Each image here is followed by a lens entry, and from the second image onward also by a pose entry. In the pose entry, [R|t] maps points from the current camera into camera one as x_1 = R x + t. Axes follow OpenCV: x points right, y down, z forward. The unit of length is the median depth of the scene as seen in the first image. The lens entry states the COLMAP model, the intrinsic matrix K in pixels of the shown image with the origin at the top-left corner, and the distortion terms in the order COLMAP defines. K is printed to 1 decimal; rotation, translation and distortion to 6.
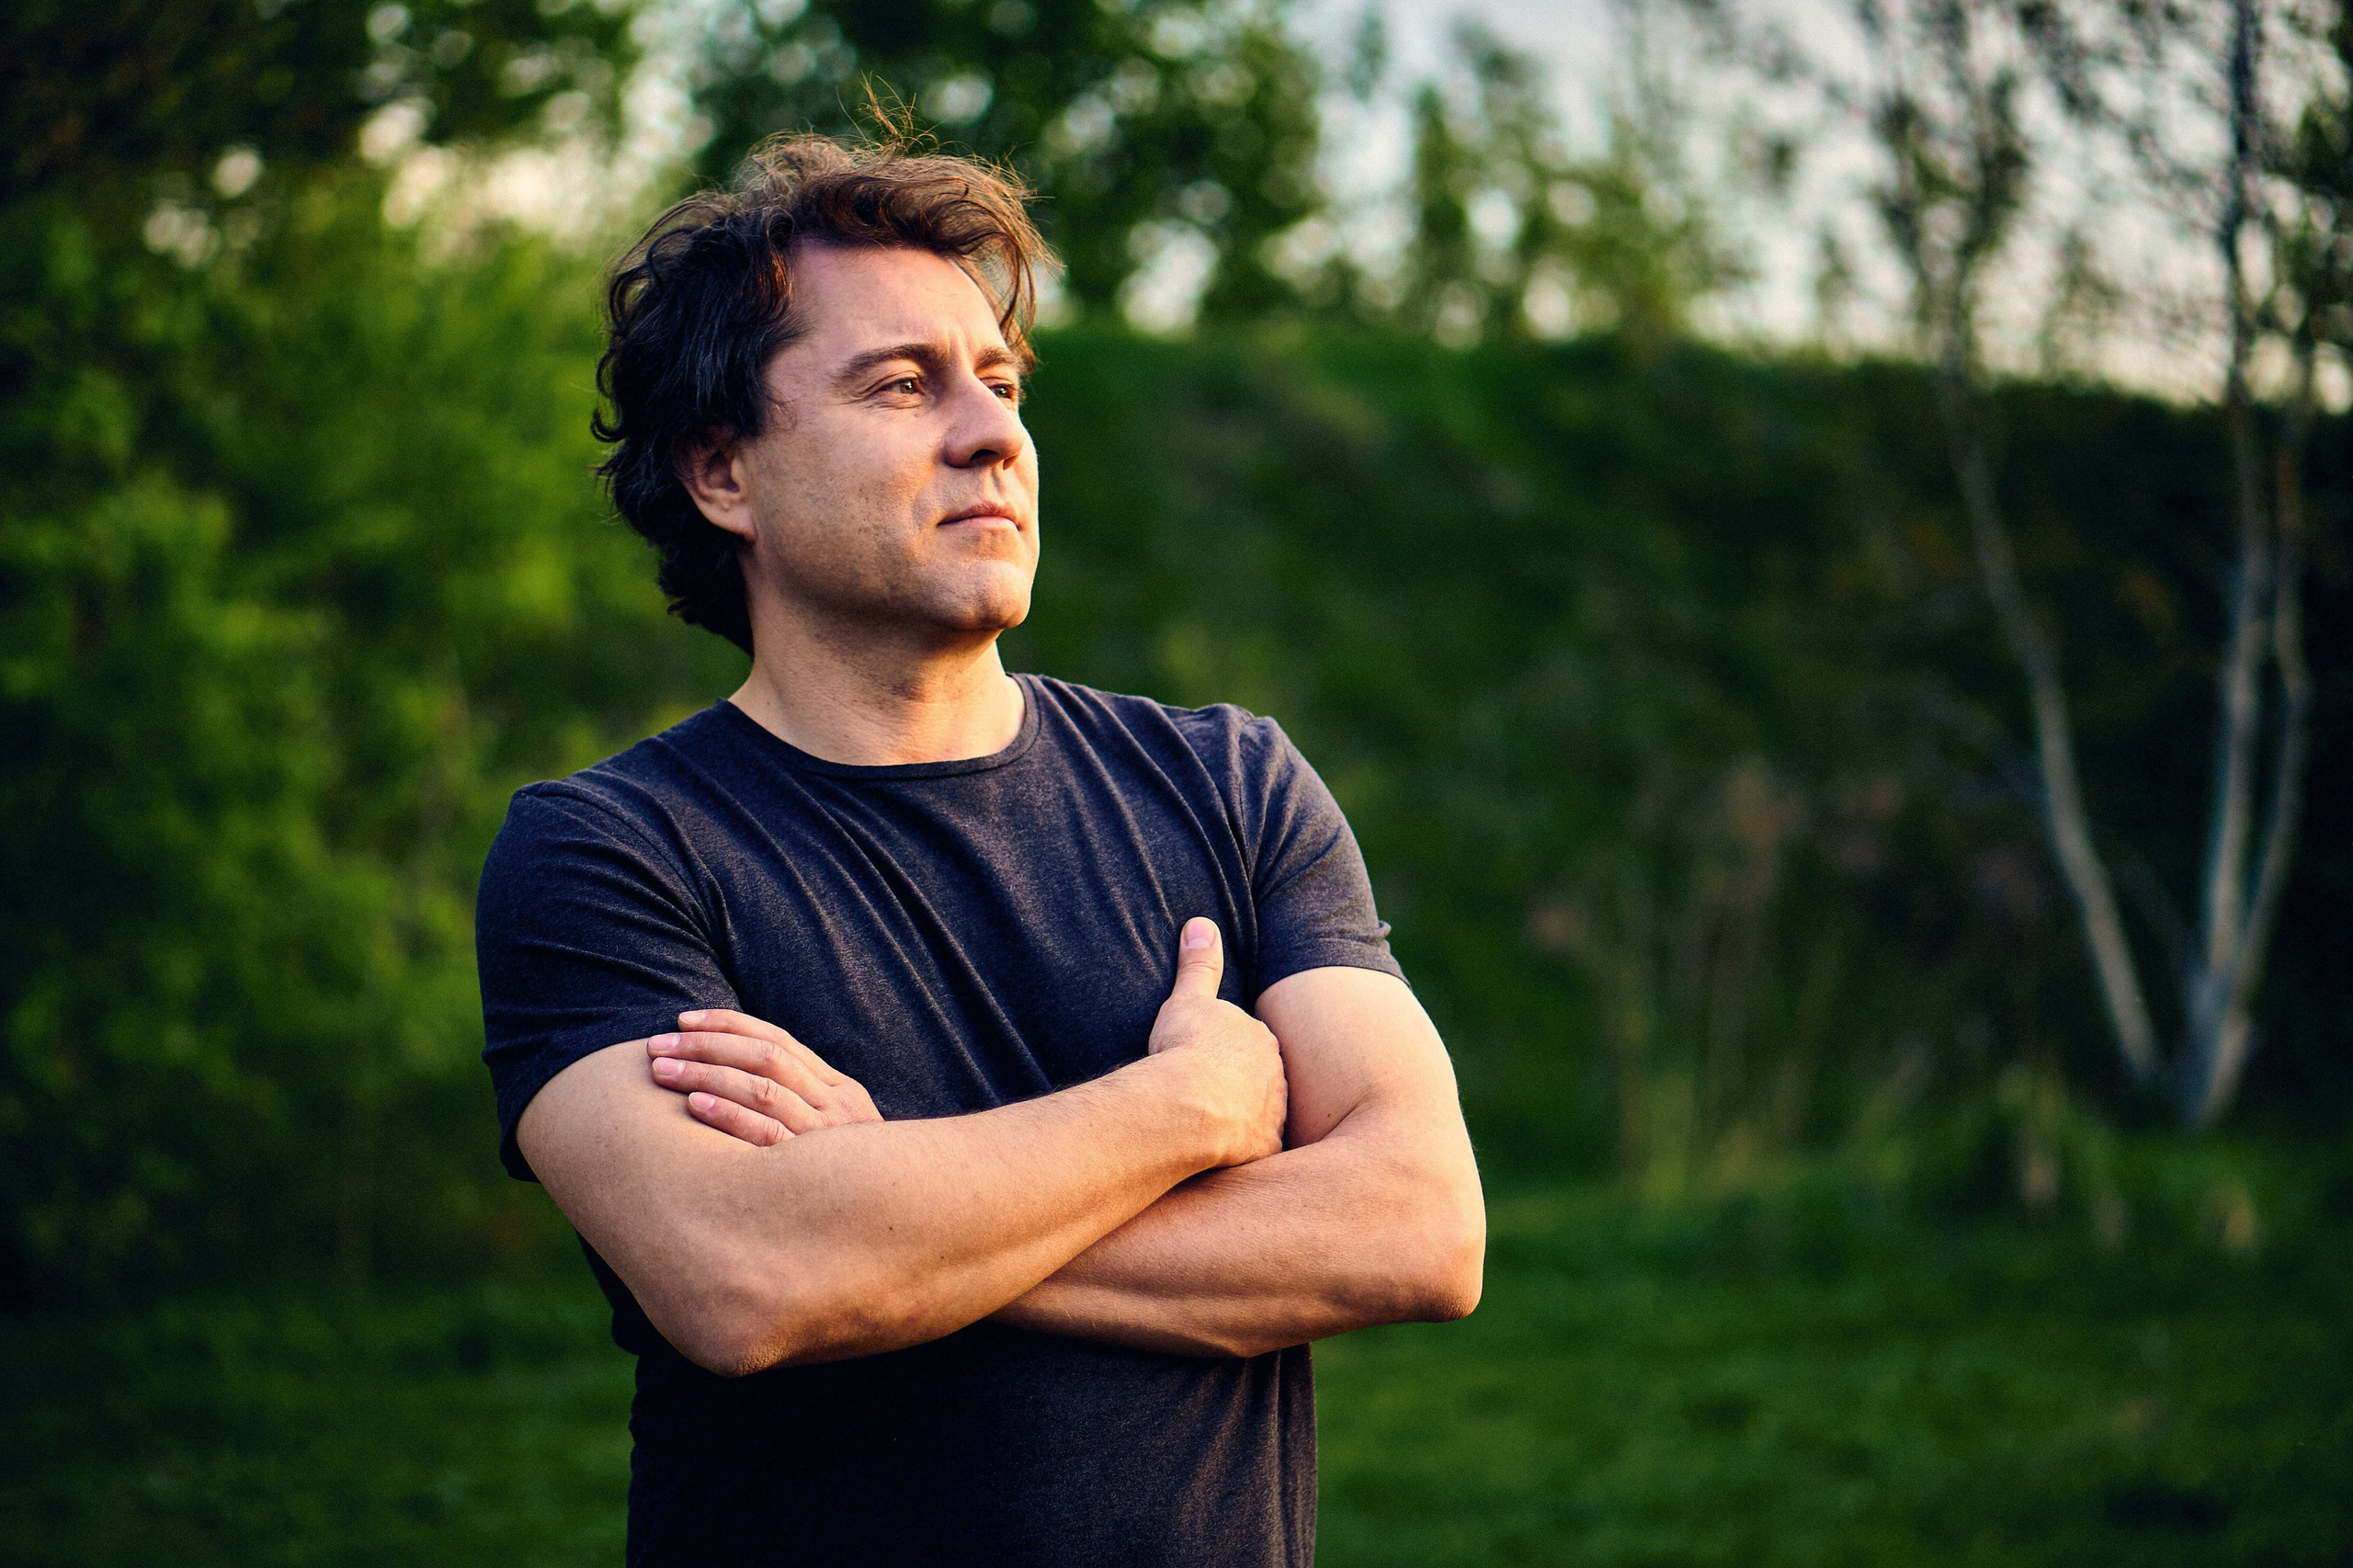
lens RADIAL K [[5036.4, 0, 1177.2], [0, 5036.4, 791.4], [0, 0, 1]] dist [0.077736, 0.000000]
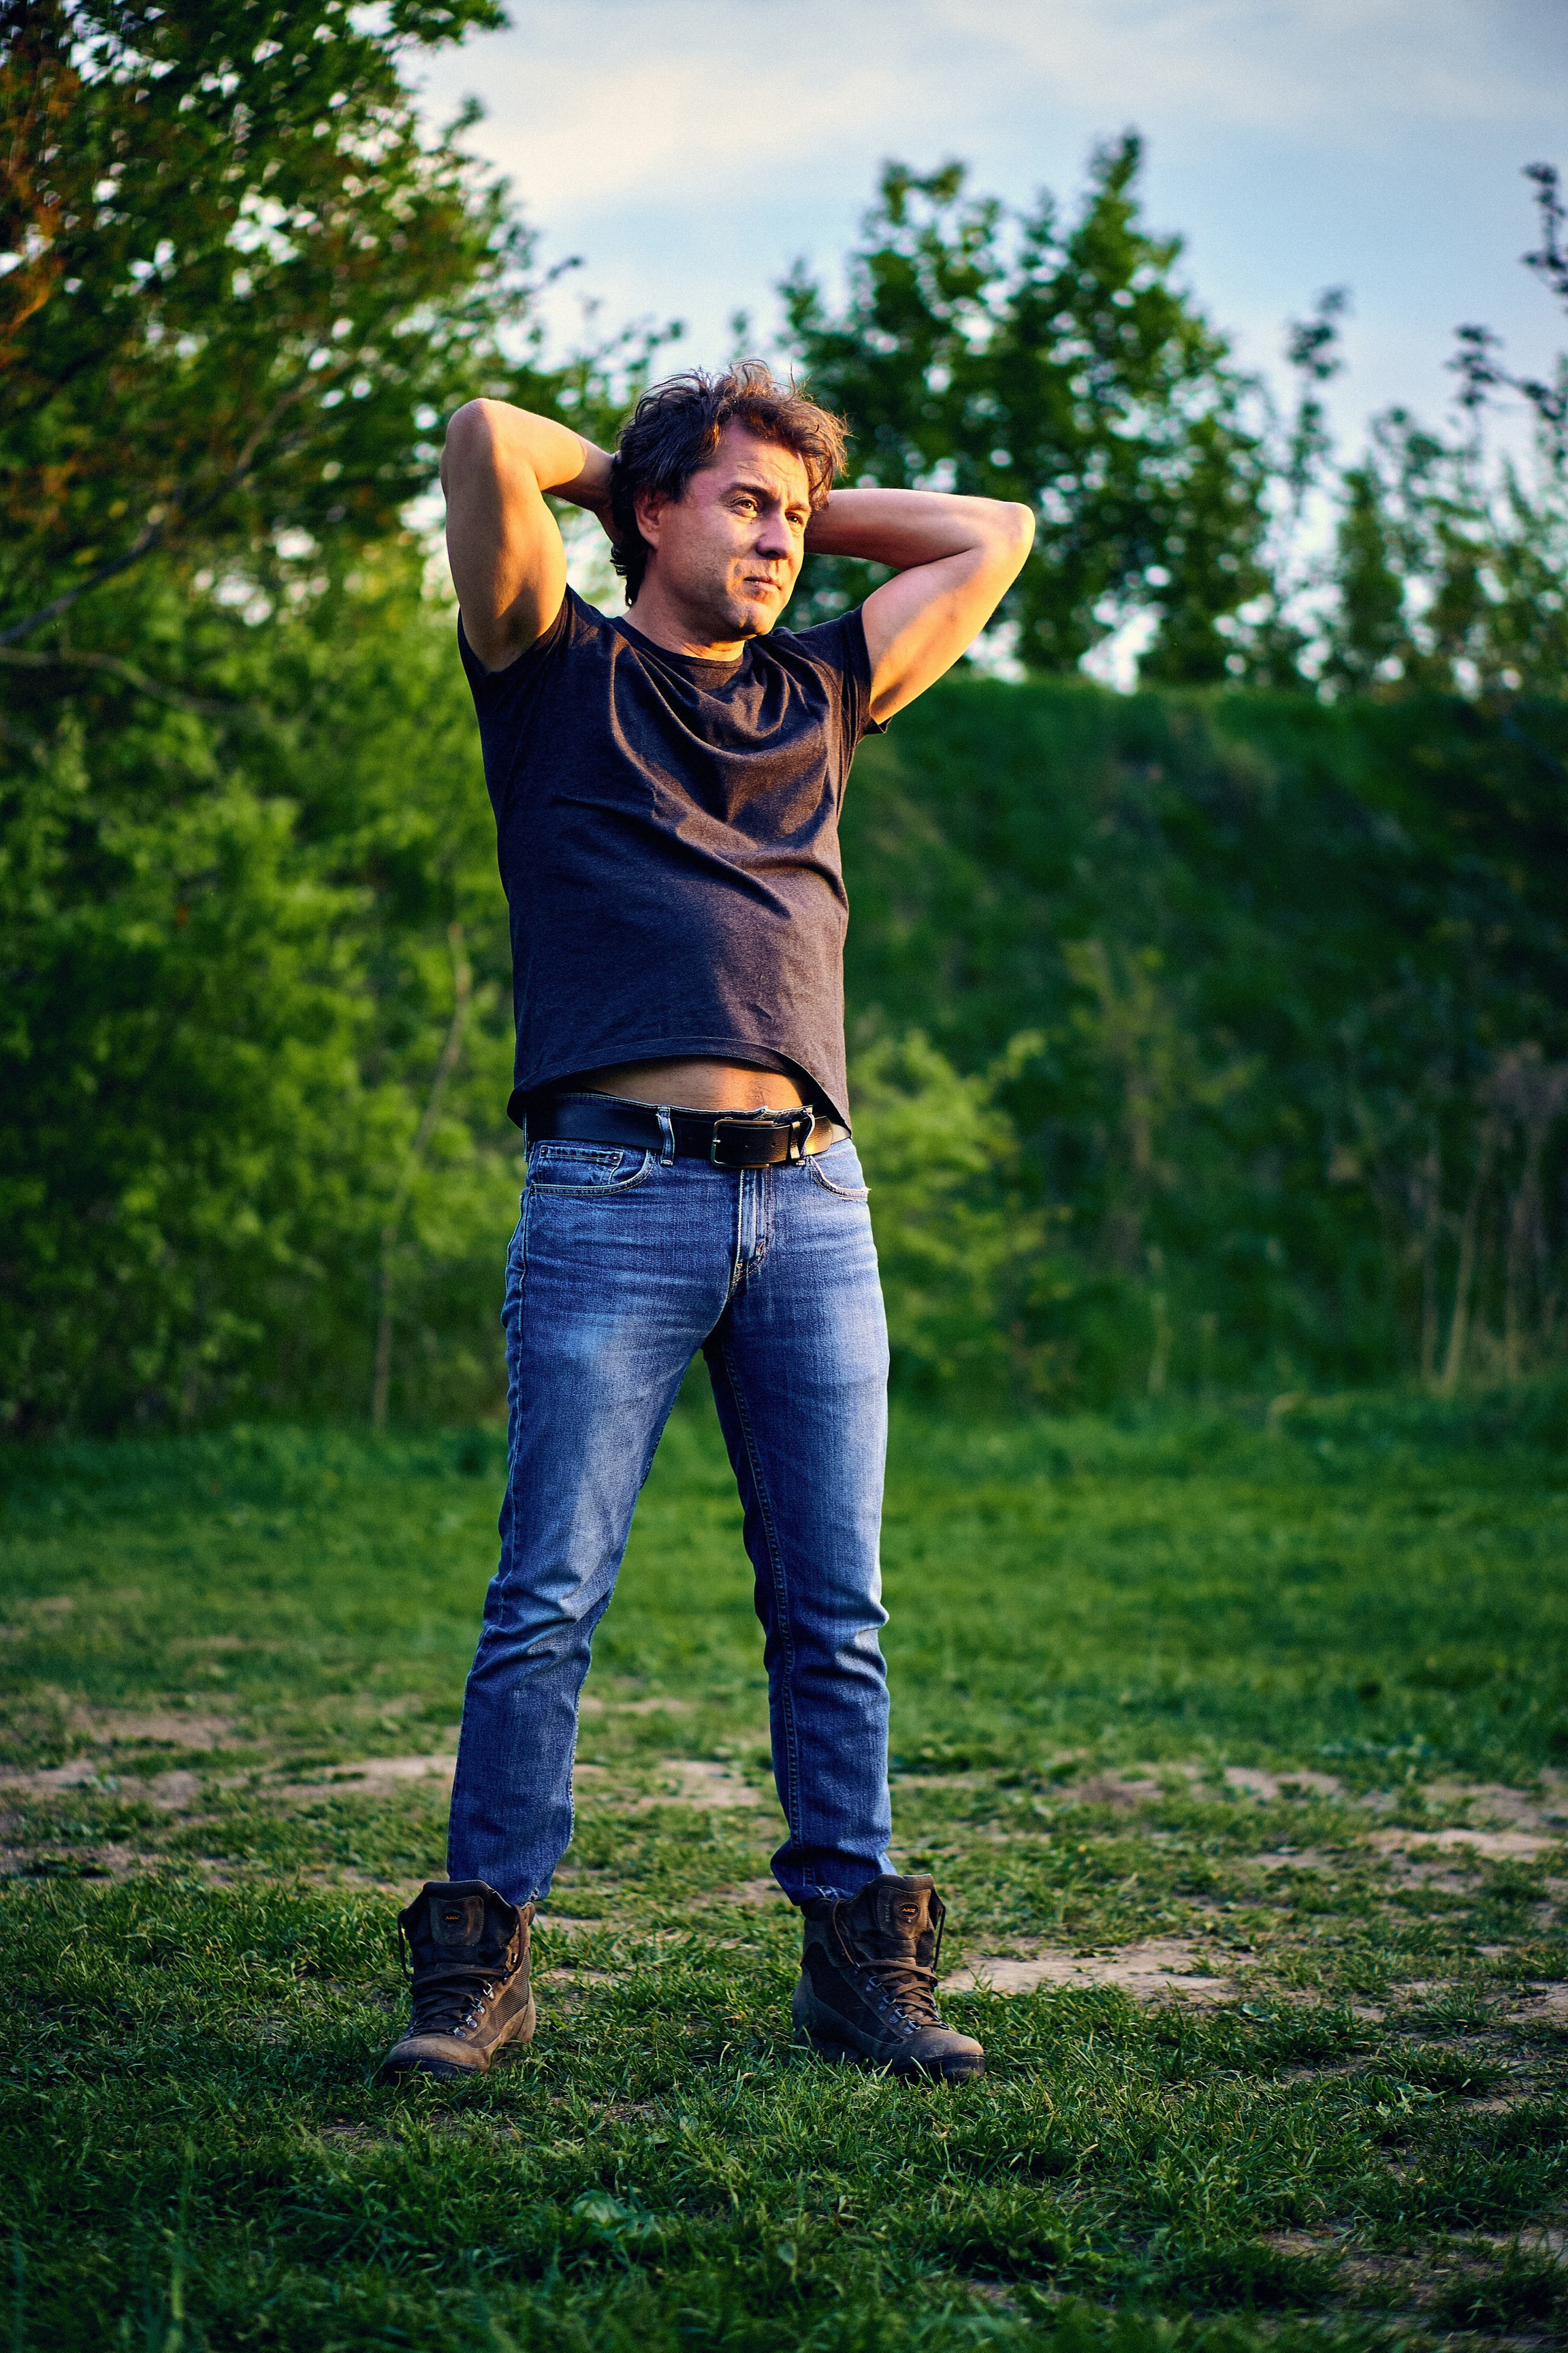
lens RADIAL K [[5036.0, 0, 781.3], [0, 5036.0, 1171.4], [0, 0, 1]] dist [0.077736, 0.000000]
pose [[0.996559, 0.016353, -0.081255, 0.034533], [-0.016277, 0.999866, 0.001595, 0.027040], [0.081270, -0.000267, 0.996692, -0.223385]]
